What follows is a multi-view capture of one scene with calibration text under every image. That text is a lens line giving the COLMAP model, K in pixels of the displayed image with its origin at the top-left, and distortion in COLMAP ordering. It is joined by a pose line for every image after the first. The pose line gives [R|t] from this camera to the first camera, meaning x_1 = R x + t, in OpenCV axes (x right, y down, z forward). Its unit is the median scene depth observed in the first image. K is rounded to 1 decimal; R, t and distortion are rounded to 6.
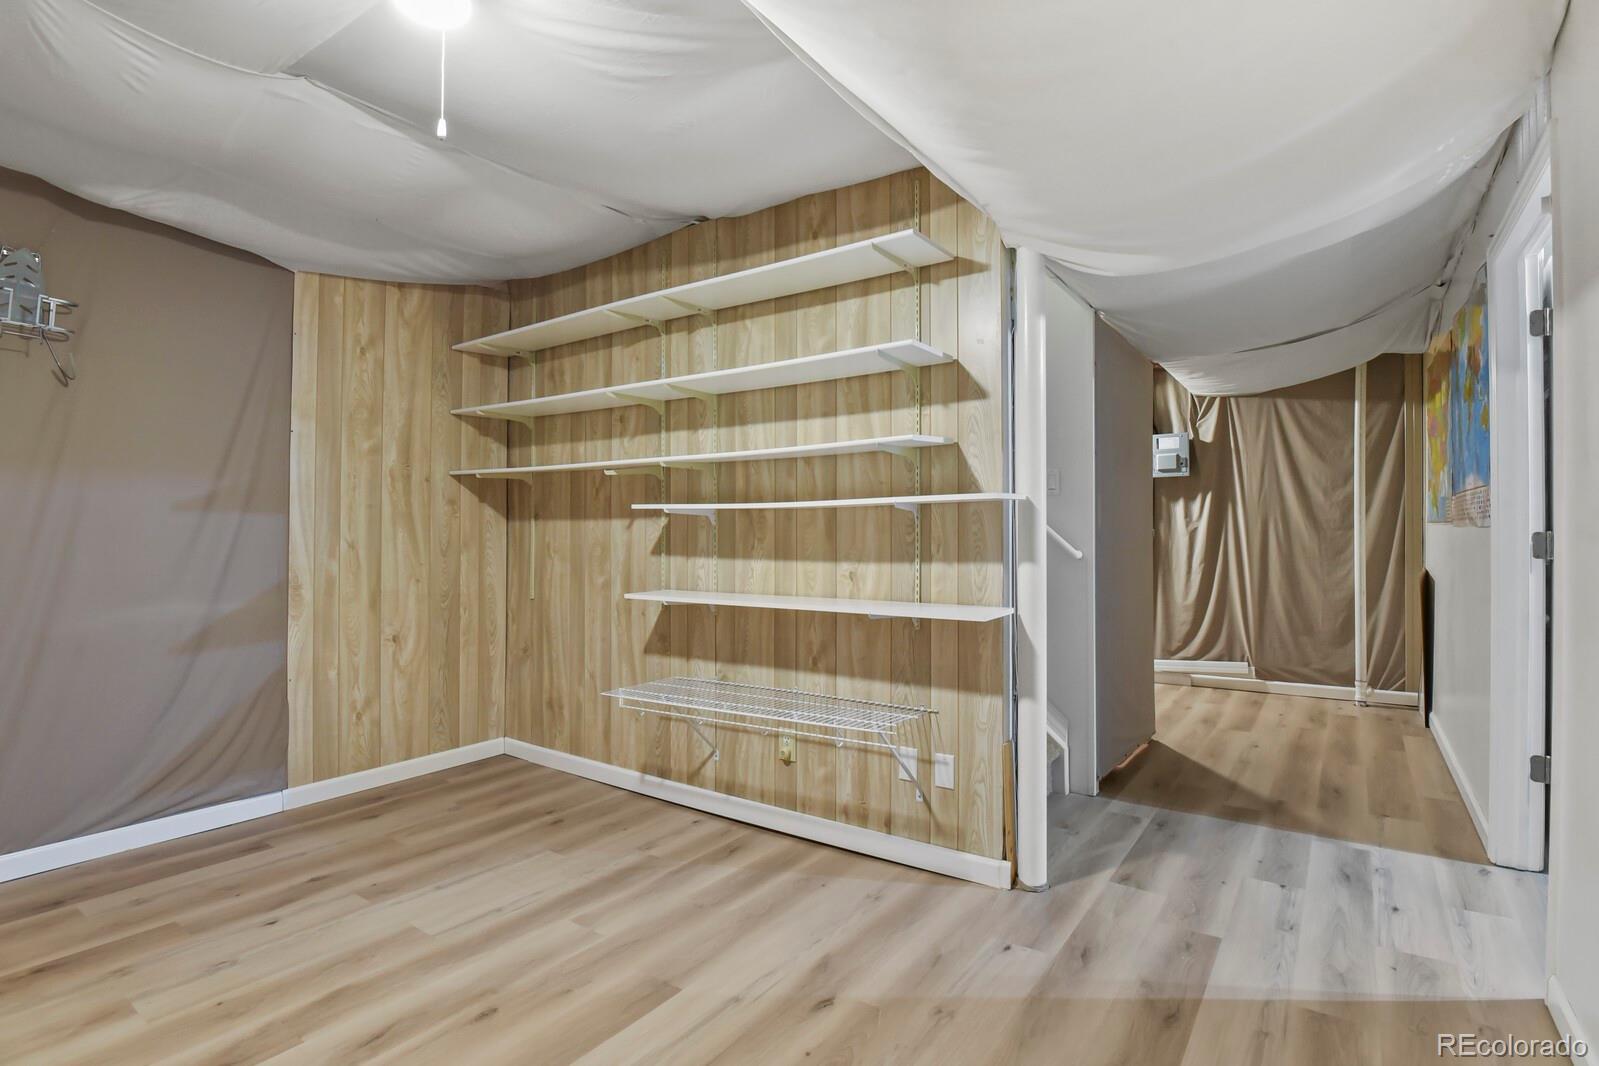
lens RADIAL K [[775.0, 0, 808.7], [0, 775.0, 531.4], [0, 0, 1]] dist [-0.028432, -0.000402]
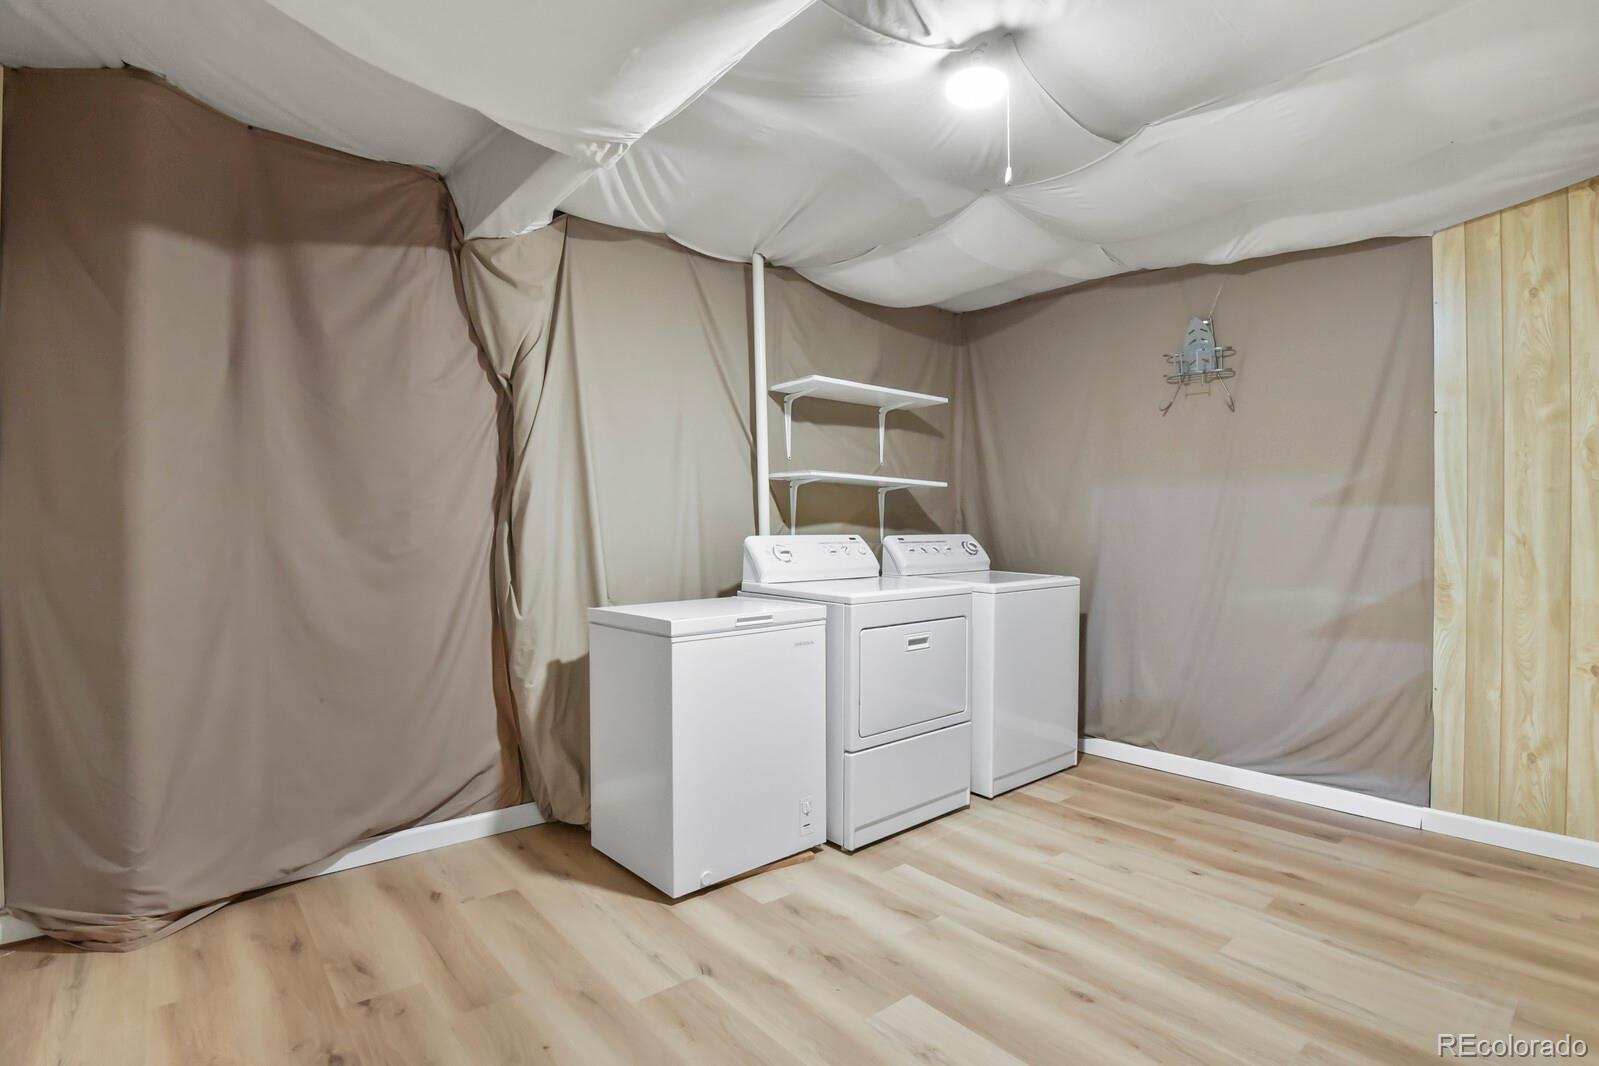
lens RADIAL K [[775.0, 0, 809.0], [0, 775.0, 531.0], [0, 0, 1]] dist [-0.028432, -0.000402]
pose [[-0.247582, 0.002073, -0.968865, 0.380145], [0.004676, 0.999989, 0.000944, 0.004201], [0.968856, -0.004297, -0.247589, 0.521157]]
